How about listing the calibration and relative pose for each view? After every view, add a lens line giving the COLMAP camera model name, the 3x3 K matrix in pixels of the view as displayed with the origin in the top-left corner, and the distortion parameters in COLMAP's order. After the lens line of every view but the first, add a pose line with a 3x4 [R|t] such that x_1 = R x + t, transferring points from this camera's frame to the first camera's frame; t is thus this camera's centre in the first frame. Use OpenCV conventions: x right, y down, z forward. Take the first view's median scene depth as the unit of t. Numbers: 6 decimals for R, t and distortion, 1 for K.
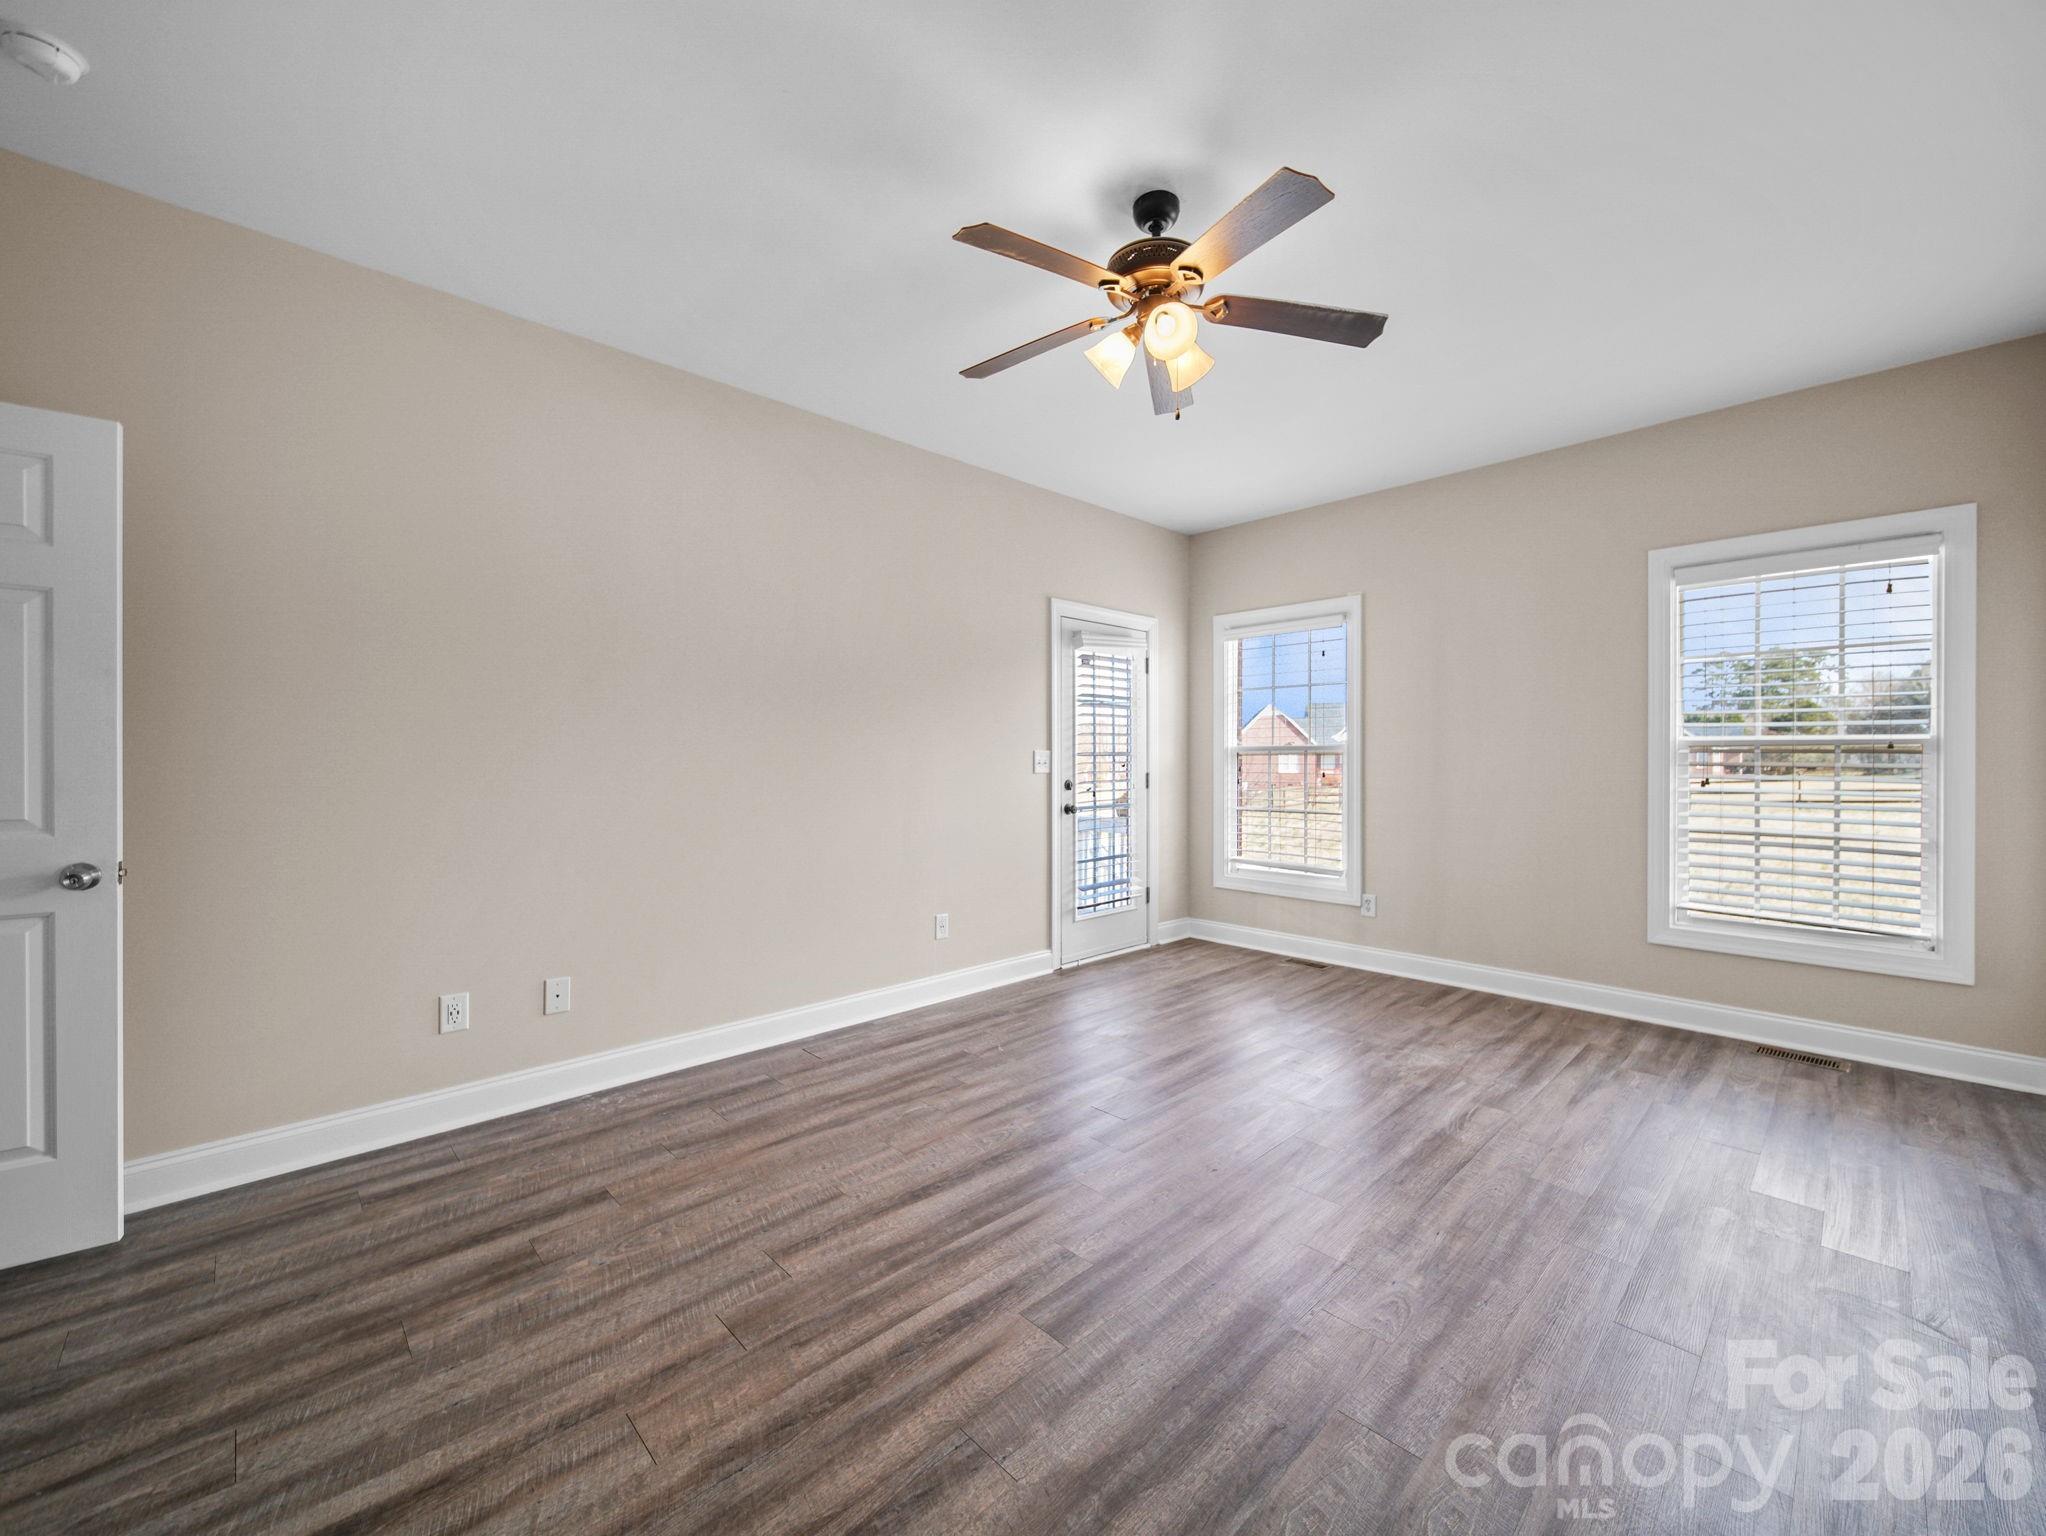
lens RADIAL K [[807.4, 0, 1040.2], [0, 807.4, 764.8], [0, 0, 1]] dist [-0.003624, -0.000508]
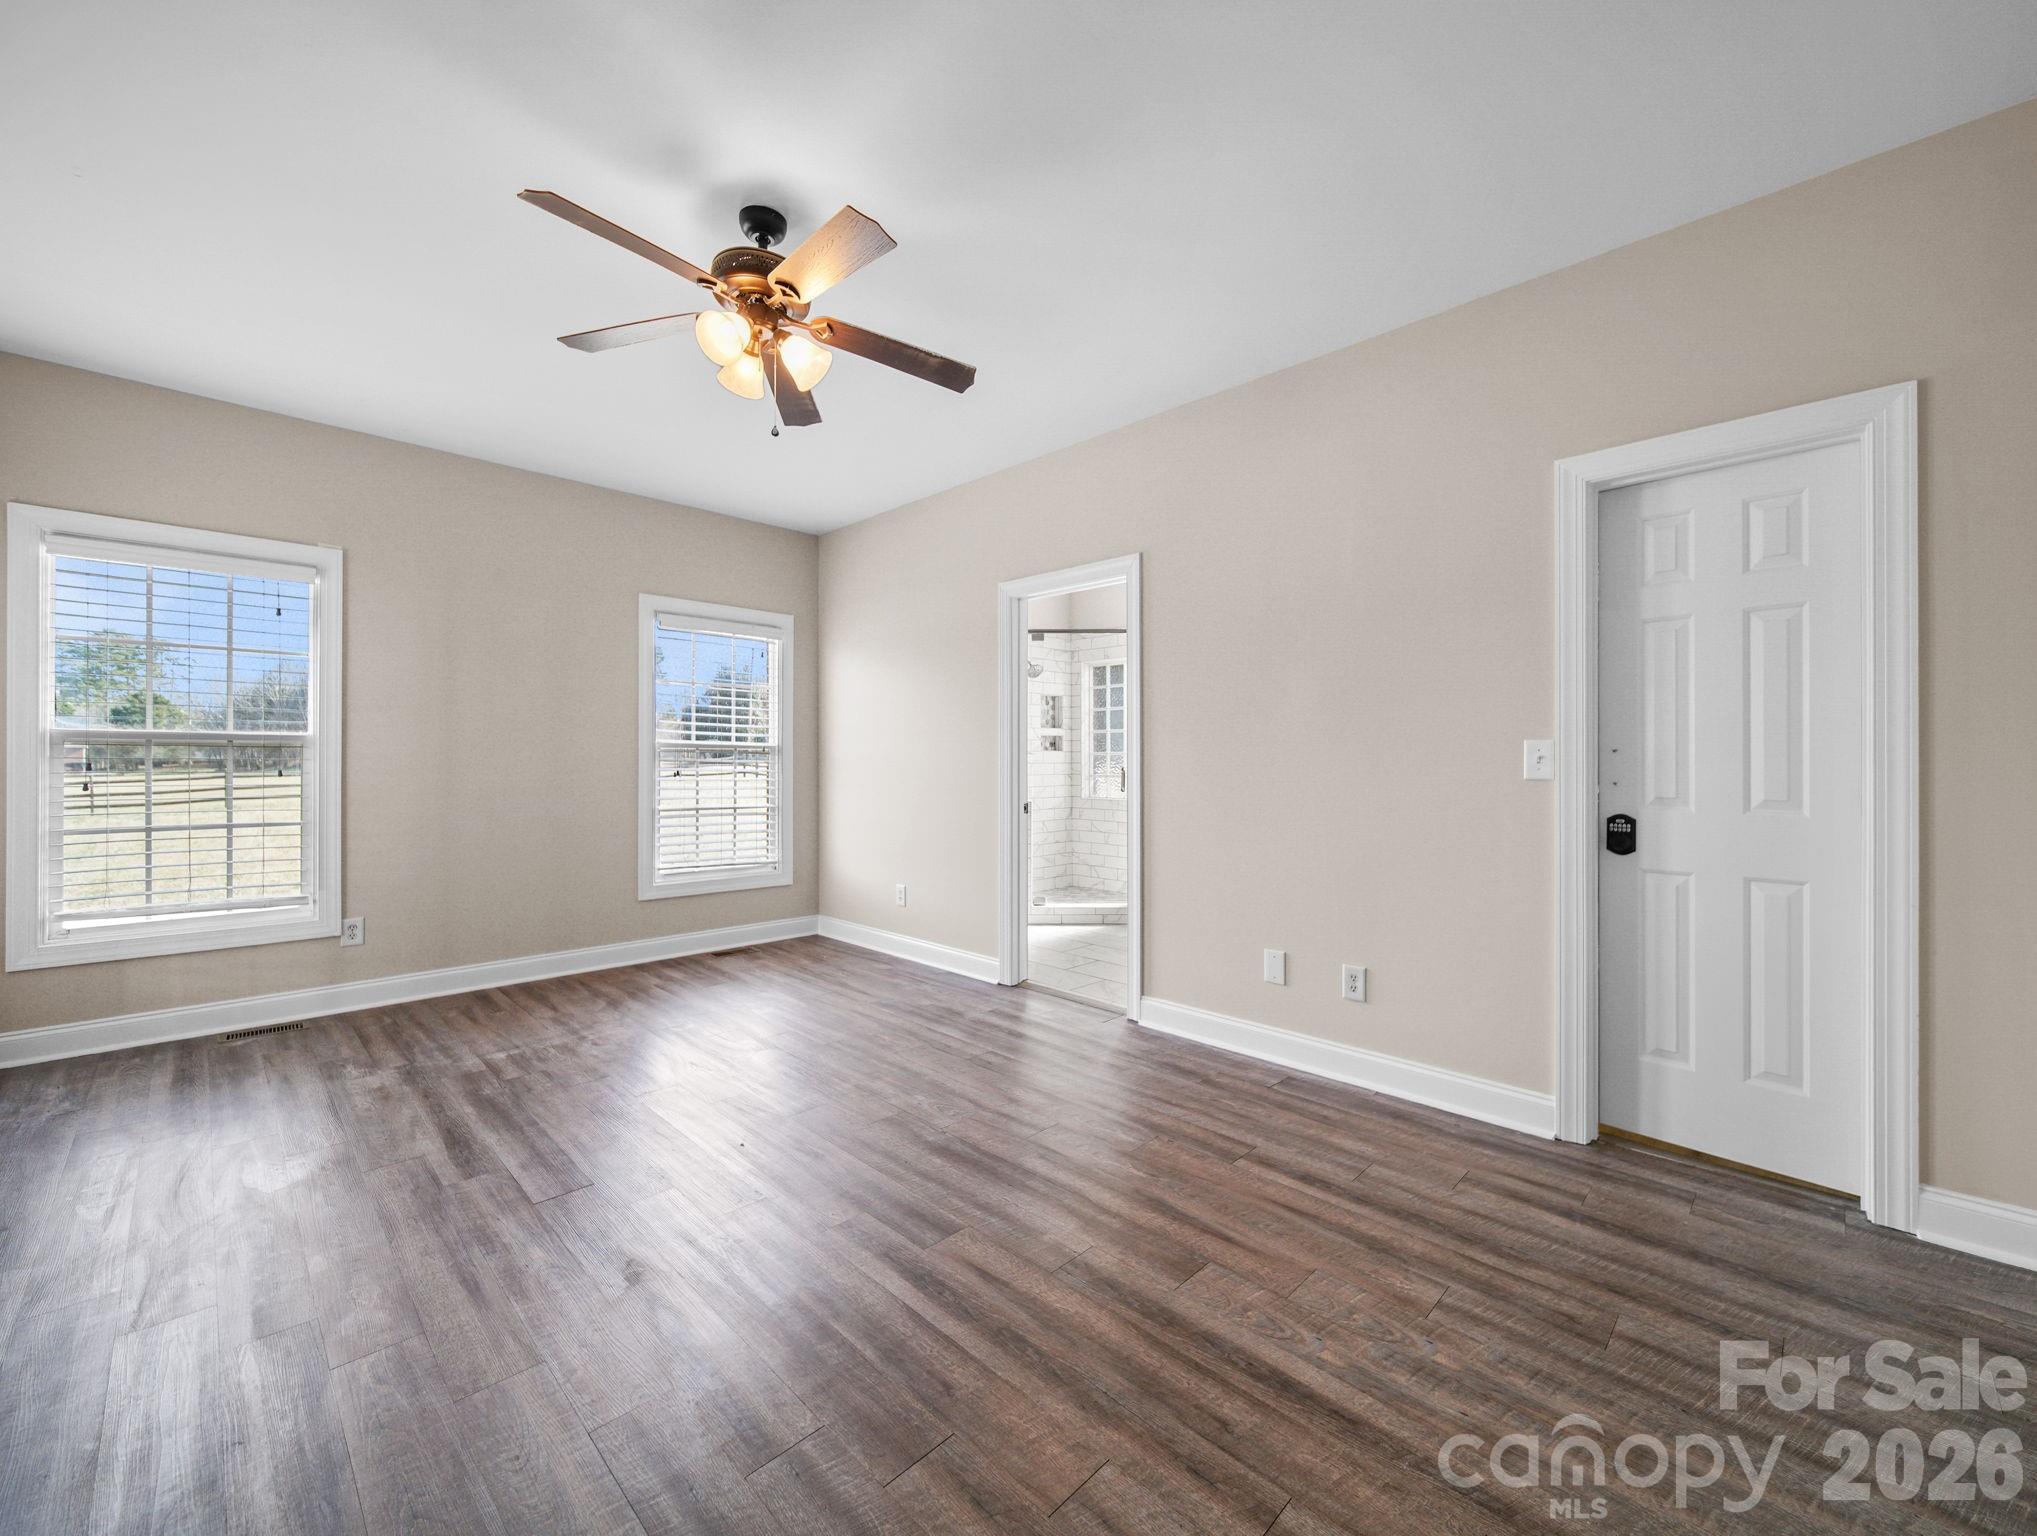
lens RADIAL K [[815.8, 0, 1027.2], [0, 815.8, 764.2], [0, 0, 1]] dist [-0.000754, -0.000480]
pose [[-0.011799, -0.002981, 0.999926, -0.876349], [-0.001467, 0.999995, 0.002964, 0.000705], [-0.999929, -0.001432, -0.011803, 0.656260]]
